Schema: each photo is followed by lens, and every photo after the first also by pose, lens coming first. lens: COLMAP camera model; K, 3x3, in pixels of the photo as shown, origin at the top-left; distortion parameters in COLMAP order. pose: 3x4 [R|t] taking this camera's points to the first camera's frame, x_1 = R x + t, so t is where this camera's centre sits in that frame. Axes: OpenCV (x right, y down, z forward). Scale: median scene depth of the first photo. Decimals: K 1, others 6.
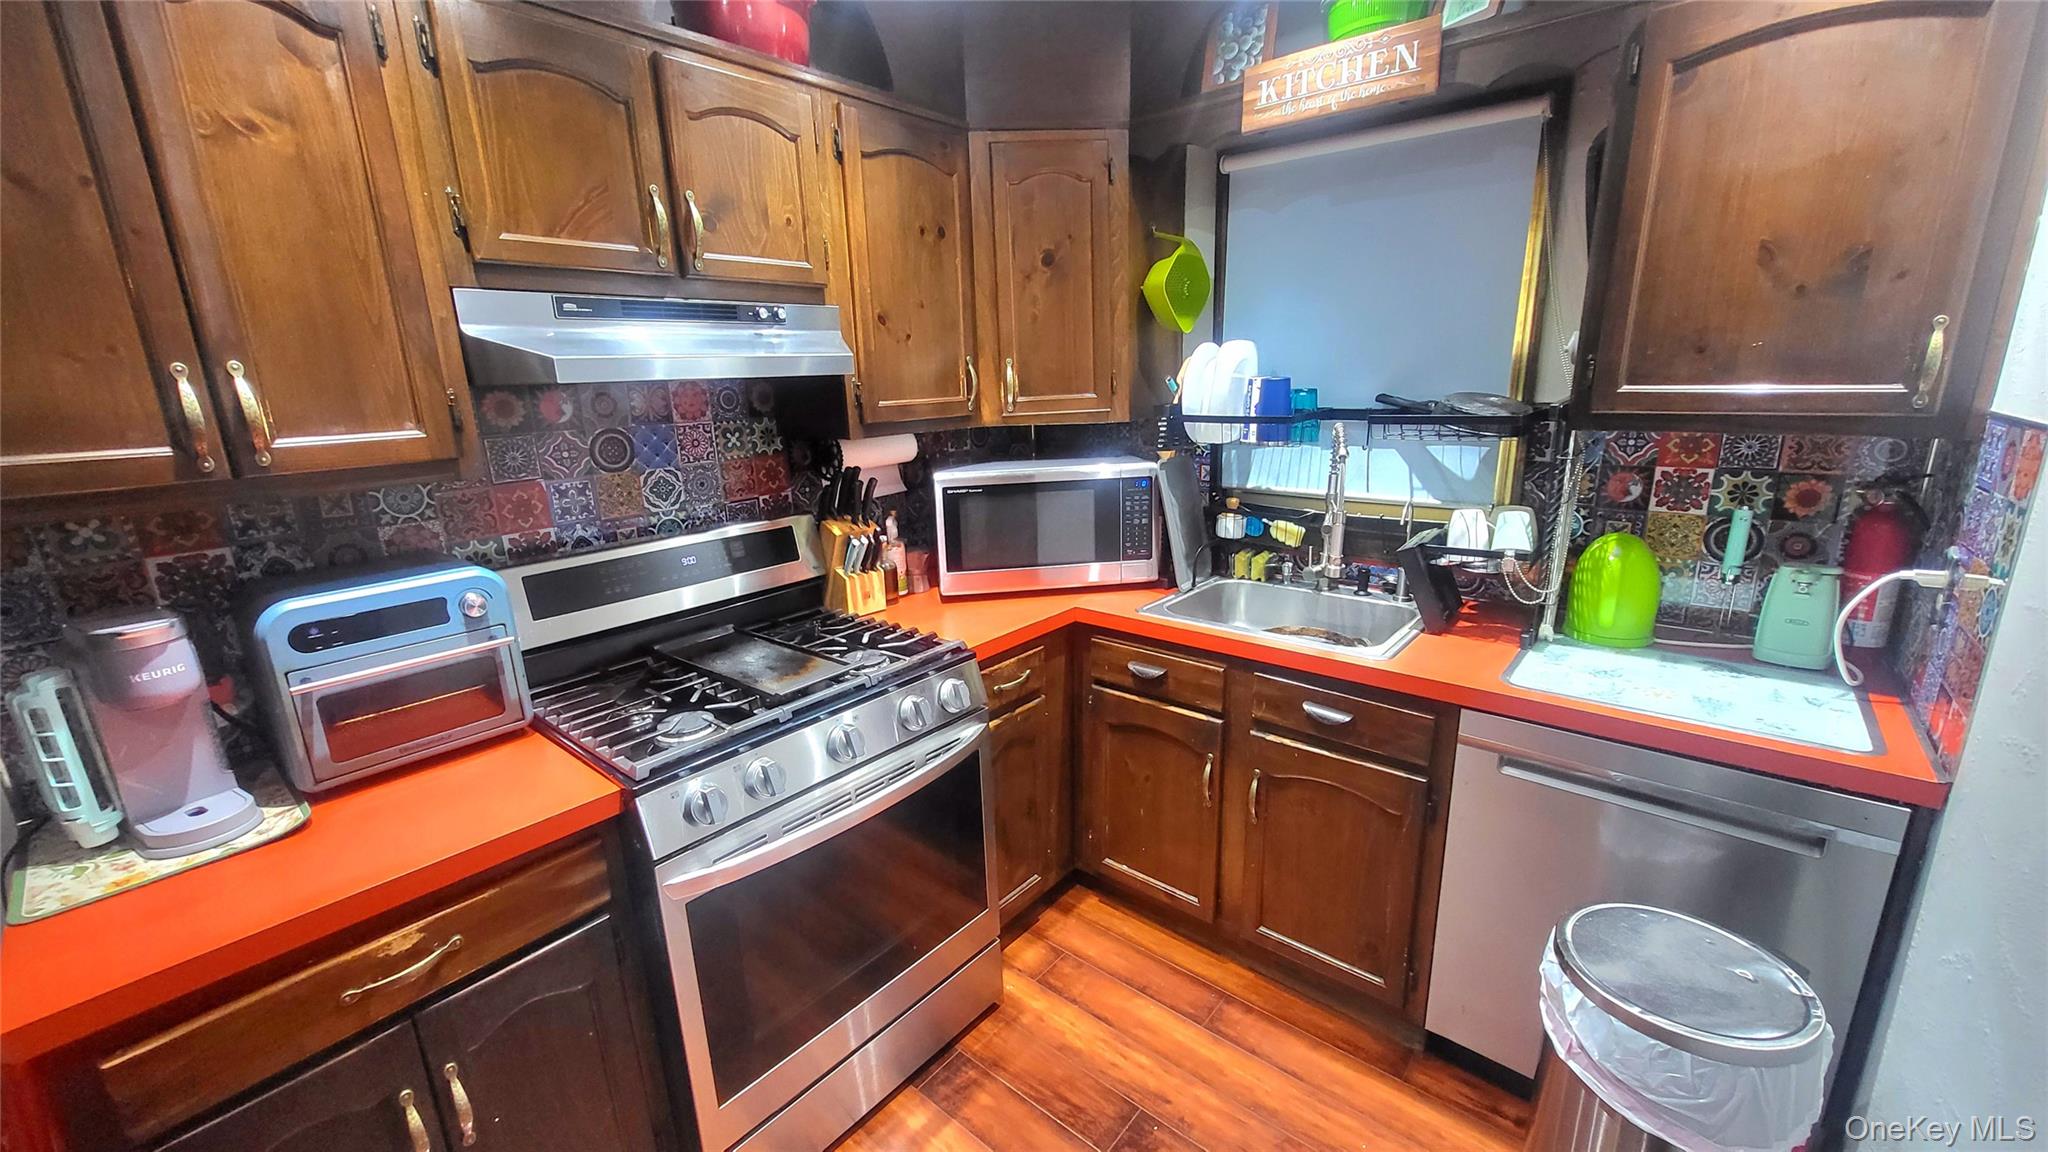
lens RADIAL K [[804.1, 0, 1025.3], [0, 804.1, 579.6], [0, 0, 1]] dist [-0.000431, 0.000205]
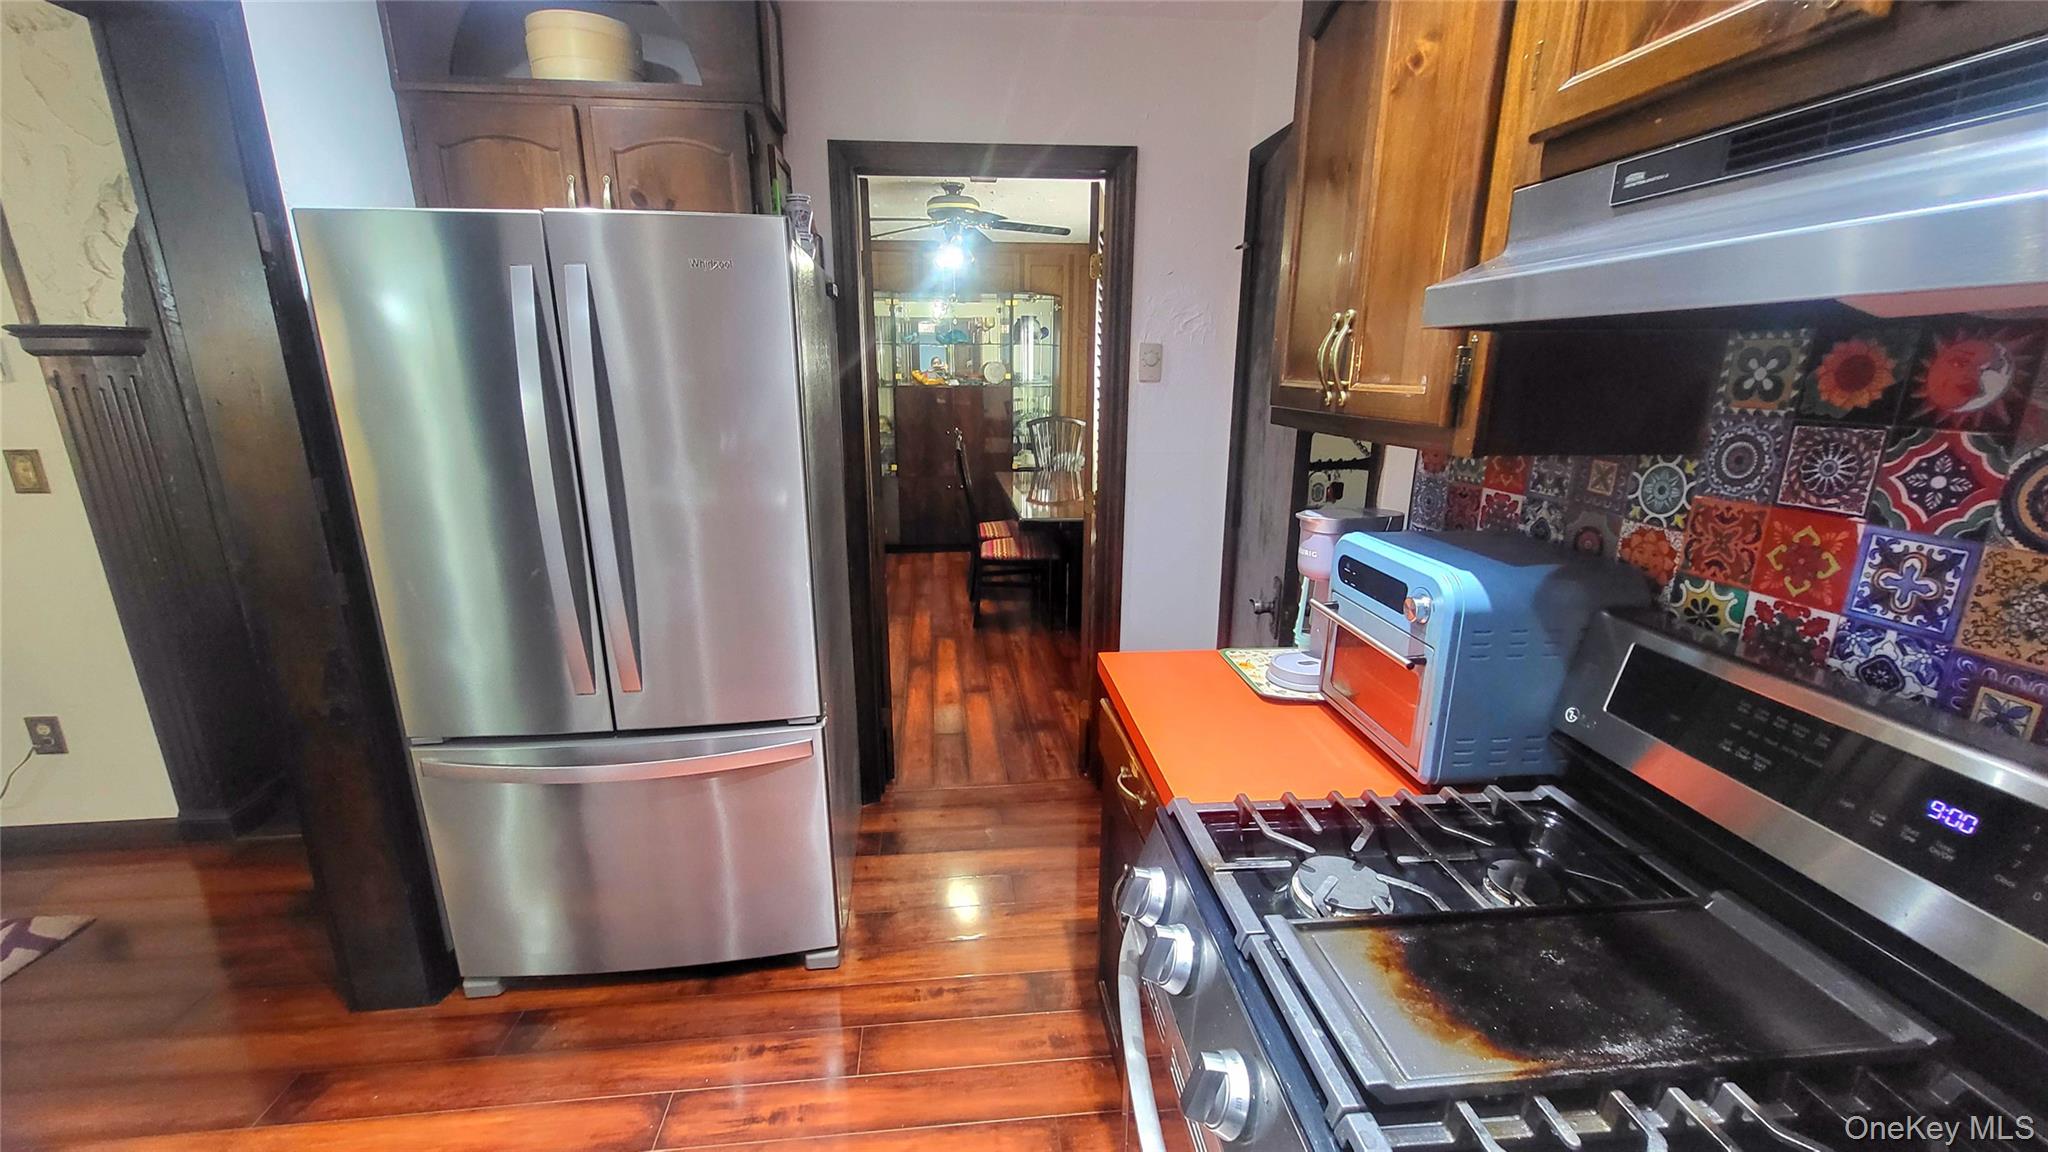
lens RADIAL K [[804.1, 0, 1020.8], [0, 804.1, 582.6], [0, 0, 1]] dist [-0.000431, 0.000205]
pose [[-0.698764, 0.221763, -0.680111, 0.111957], [-0.154846, 0.881305, 0.446458, -0.238271], [0.698392, 0.417281, -0.581485, 0.968388]]
